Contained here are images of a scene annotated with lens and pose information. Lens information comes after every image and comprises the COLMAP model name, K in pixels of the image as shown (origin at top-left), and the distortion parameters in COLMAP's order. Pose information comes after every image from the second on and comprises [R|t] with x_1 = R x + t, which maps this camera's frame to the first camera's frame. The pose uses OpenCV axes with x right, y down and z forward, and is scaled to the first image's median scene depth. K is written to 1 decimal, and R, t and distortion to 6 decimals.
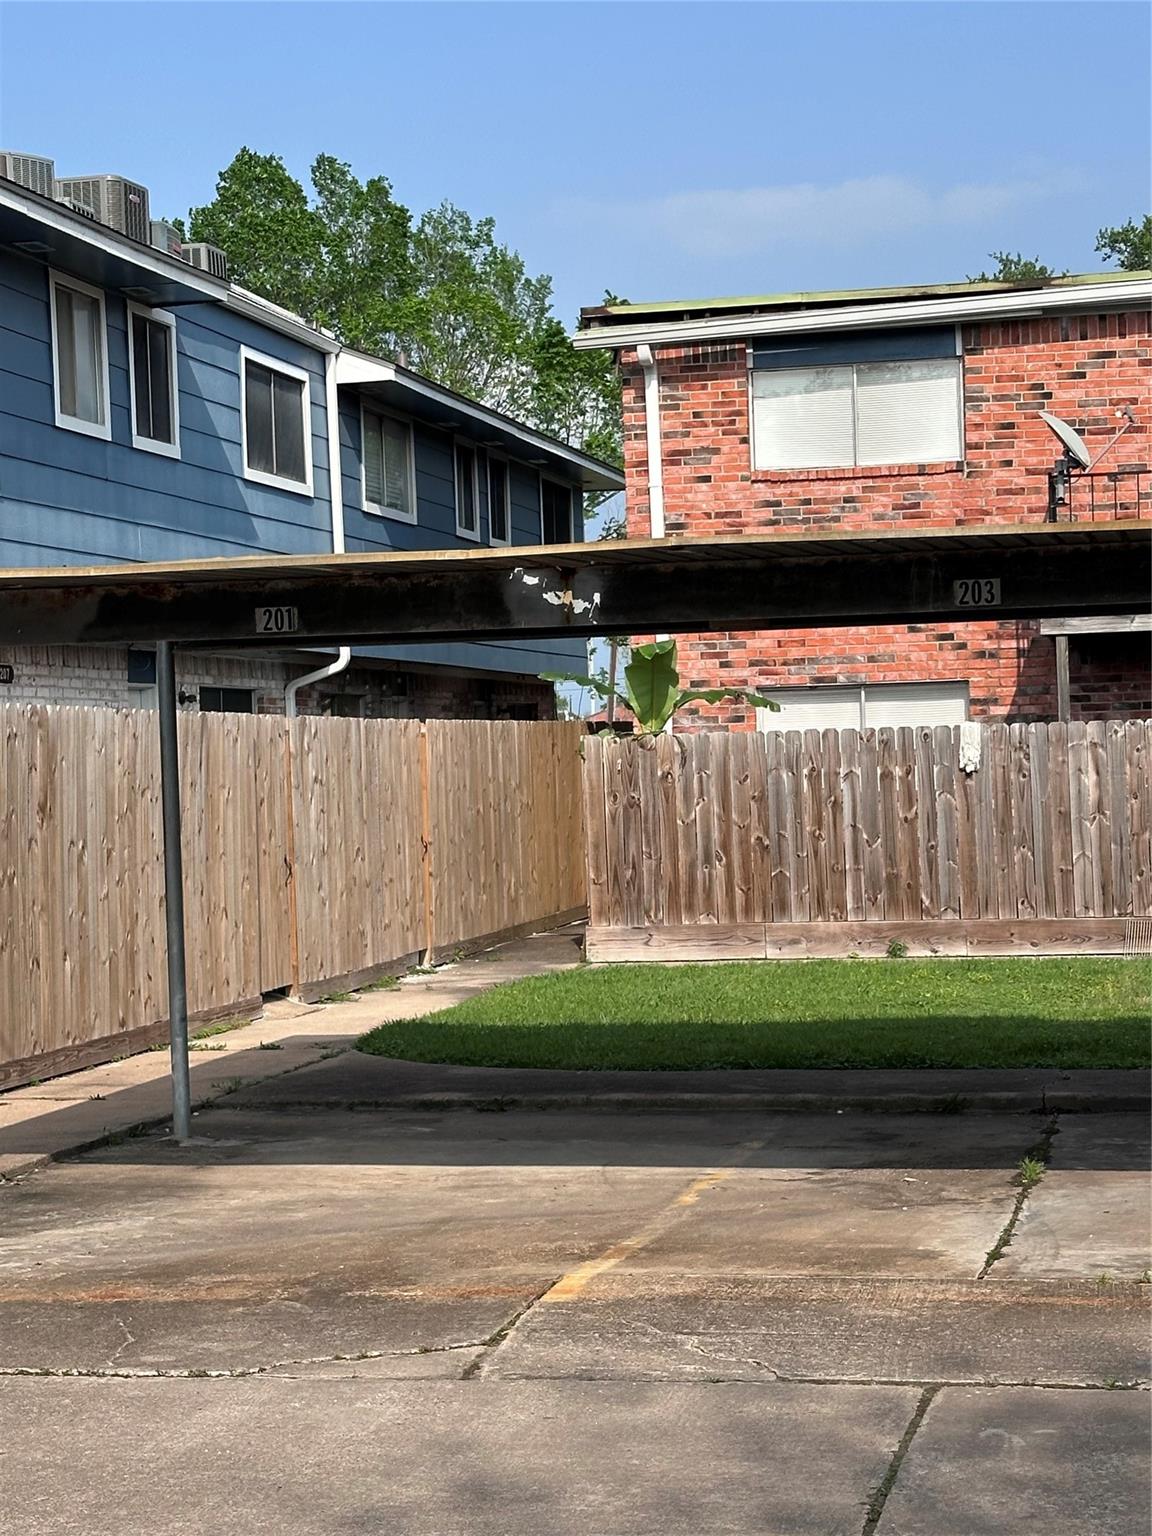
lens RADIAL K [[3170.5, 0, 575.7], [0, 3170.5, 767.8], [0, 0, 1]] dist [0.029325, 0.000000]
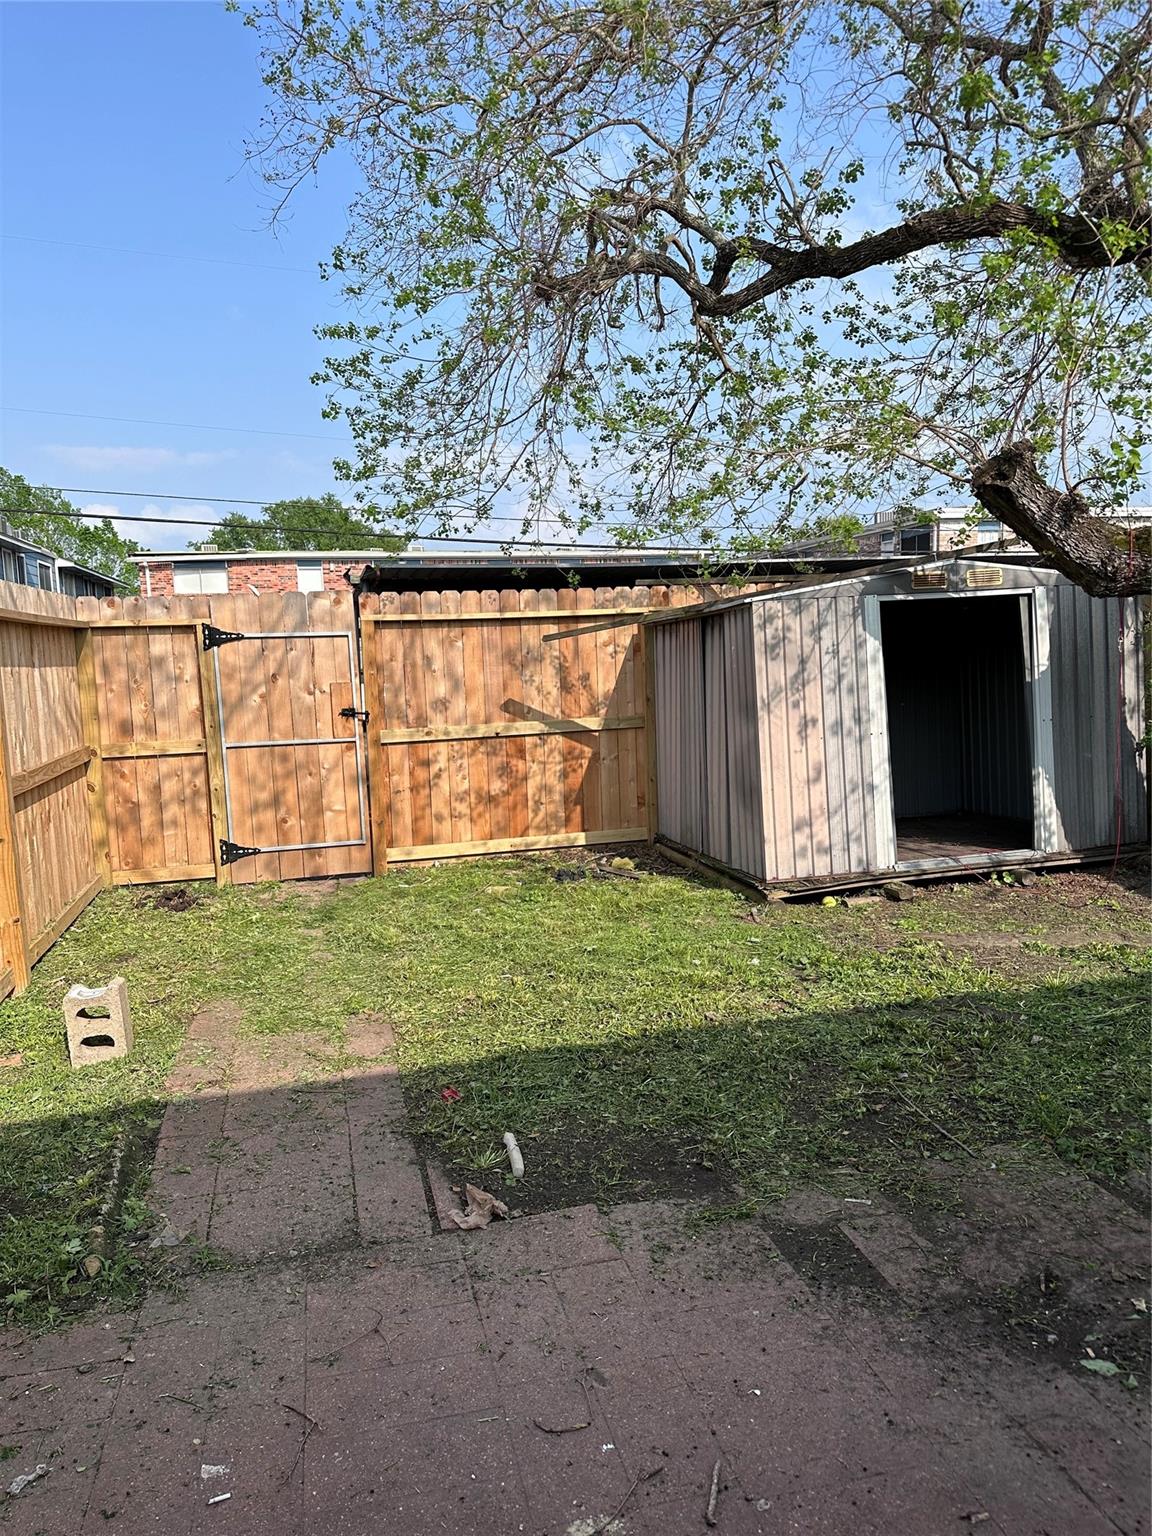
lens RADIAL K [[1069.7, 0, 579.4], [0, 1069.7, 769.7], [0, 0, 1]] dist [0.063055, -0.001244]
pose [[0.905636, -0.048227, 0.421305, -0.071955], [0.007897, 0.995258, 0.096953, 0.002993], [-0.423983, -0.084477, 0.901722, -0.518423]]
